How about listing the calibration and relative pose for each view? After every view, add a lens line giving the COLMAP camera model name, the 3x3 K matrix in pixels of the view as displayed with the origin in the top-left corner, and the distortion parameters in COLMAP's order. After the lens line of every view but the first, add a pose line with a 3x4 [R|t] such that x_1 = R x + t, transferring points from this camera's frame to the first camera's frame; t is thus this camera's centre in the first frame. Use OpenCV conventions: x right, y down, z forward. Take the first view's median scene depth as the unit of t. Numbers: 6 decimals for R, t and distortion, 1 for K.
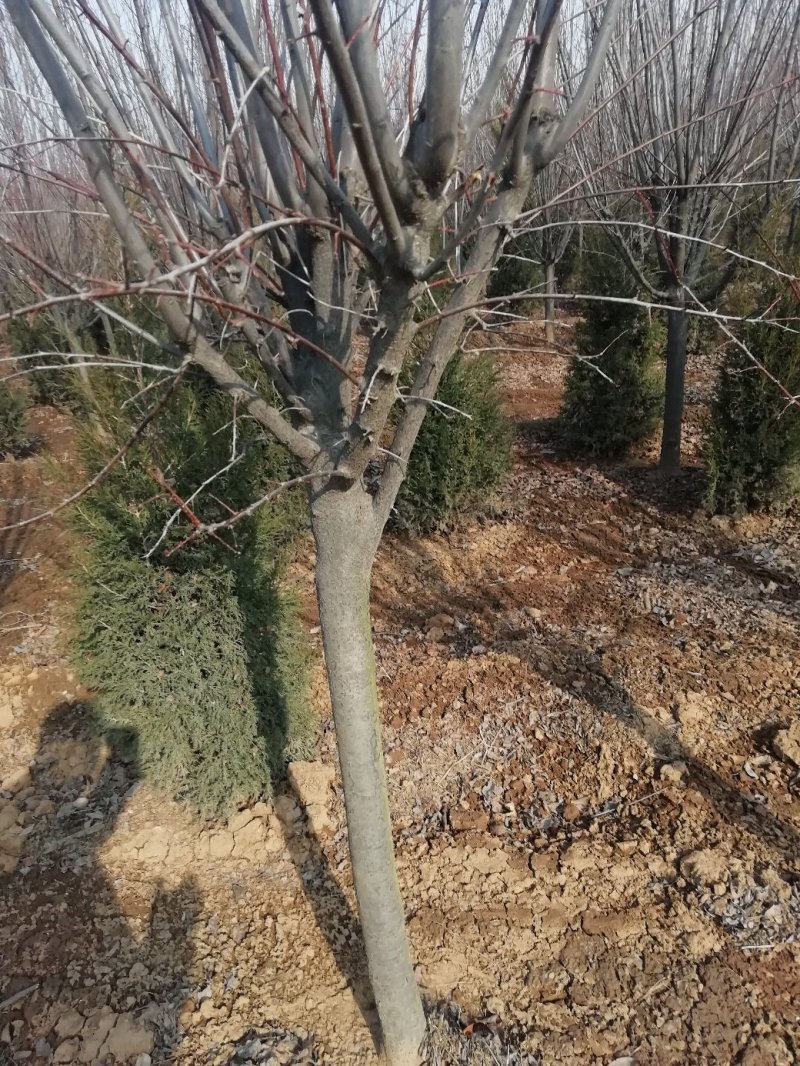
lens RADIAL K [[820.5, 0, 400.0], [0, 820.5, 533.0], [0, 0, 1]] dist [0.036057, -0.002432]
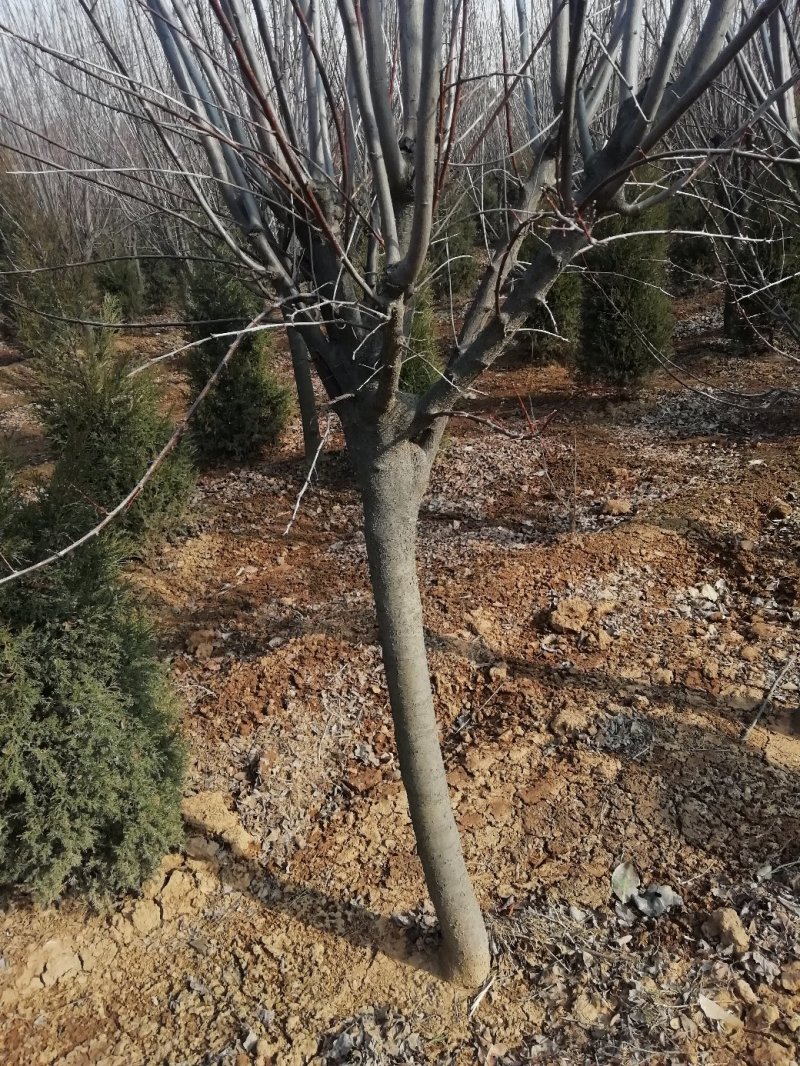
lens RADIAL K [[820.5, 0, 400.0], [0, 820.5, 533.0], [0, 0, 1]] dist [0.036057, -0.002432]
pose [[0.807776, -0.235849, 0.540253, -0.398823], [0.254987, 0.966096, 0.040500, 0.012542], [-0.531488, 0.105042, 0.840527, 0.063181]]
